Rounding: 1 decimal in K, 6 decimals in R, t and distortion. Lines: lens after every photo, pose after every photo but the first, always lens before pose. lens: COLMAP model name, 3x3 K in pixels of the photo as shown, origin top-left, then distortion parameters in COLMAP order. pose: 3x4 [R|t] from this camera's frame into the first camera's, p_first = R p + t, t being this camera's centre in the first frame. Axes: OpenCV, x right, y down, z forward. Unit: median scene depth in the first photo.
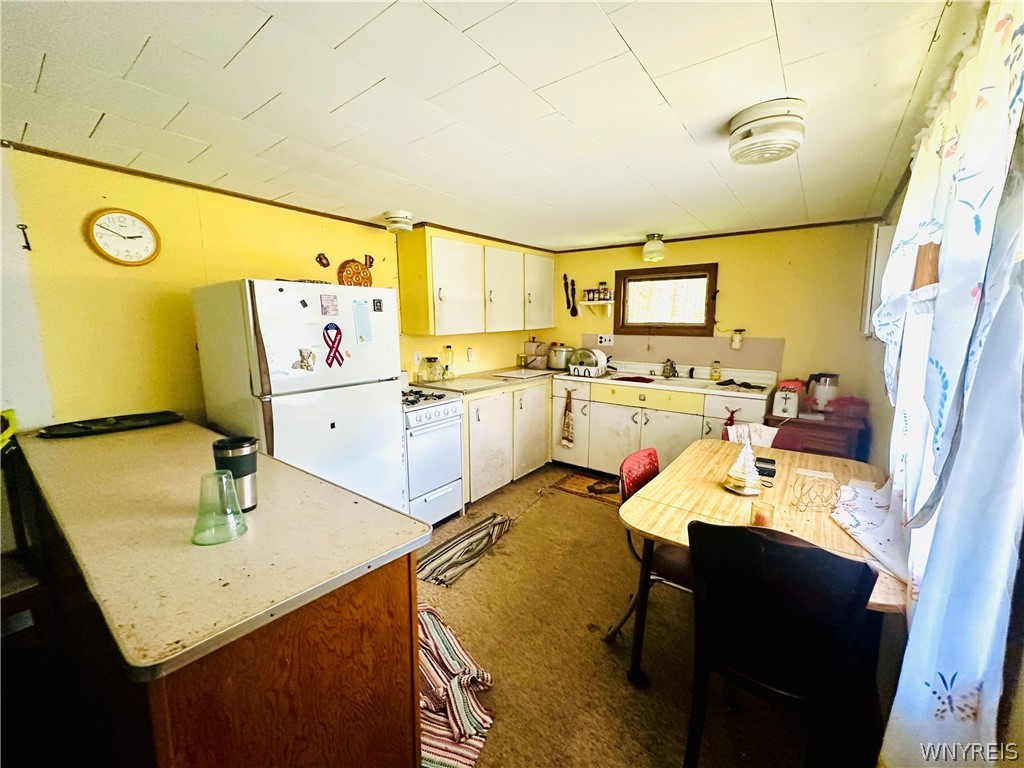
lens RADIAL K [[407.2, 0, 514.2], [0, 407.2, 382.0], [0, 0, 1]] dist [-0.002627, 0.000738]
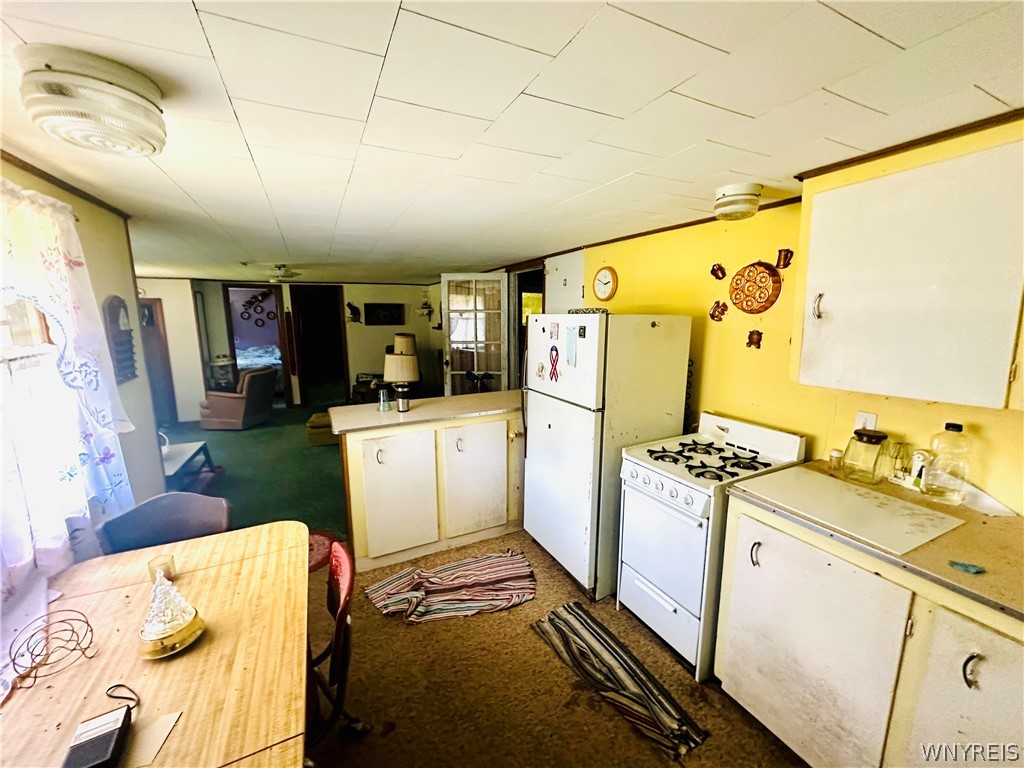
lens RADIAL K [[407.2, 0, 512.2], [0, 407.2, 381.2], [0, 0, 1]] dist [-0.002627, 0.000738]
pose [[-0.452894, 0.155687, -0.877866, 0.685233], [-0.122251, 0.964491, 0.234119, -0.305984], [0.883143, 0.213351, -0.417779, 1.387806]]
